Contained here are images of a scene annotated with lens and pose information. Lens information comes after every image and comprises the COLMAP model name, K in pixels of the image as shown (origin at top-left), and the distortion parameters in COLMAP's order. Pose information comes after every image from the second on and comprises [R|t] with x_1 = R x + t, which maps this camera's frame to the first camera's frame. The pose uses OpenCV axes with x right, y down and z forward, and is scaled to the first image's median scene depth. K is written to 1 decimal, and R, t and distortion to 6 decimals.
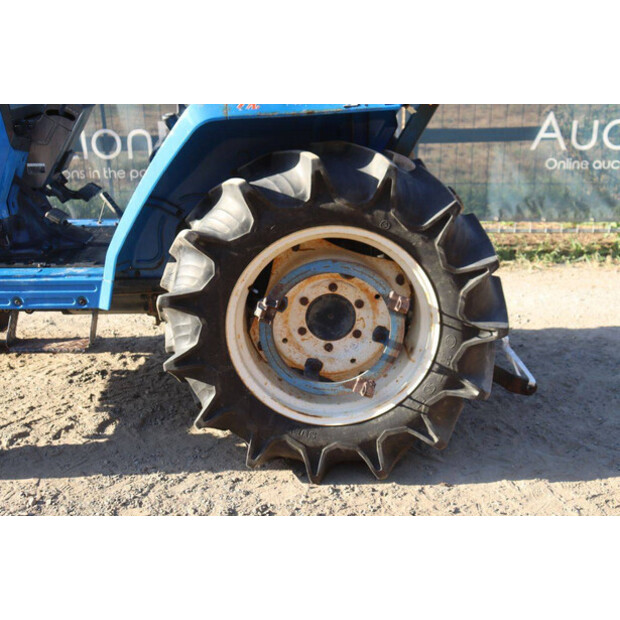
lens RADIAL K [[787.0, 0, 310.0], [0, 787.0, 310.0], [0, 0, 1]] dist [0.011198, -0.001157]
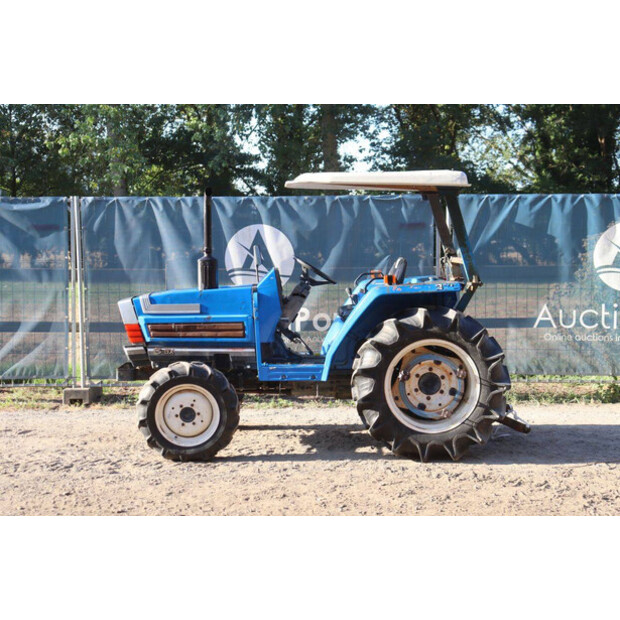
lens RADIAL K [[787.0, 0, 310.0], [0, 787.0, 310.0], [0, 0, 1]] dist [0.011198, -0.001157]
pose [[0.999099, 0.003774, -0.042273, -0.217939], [-0.014593, 0.965853, -0.258680, 0.389498], [0.039854, 0.259063, 0.965038, -1.200987]]
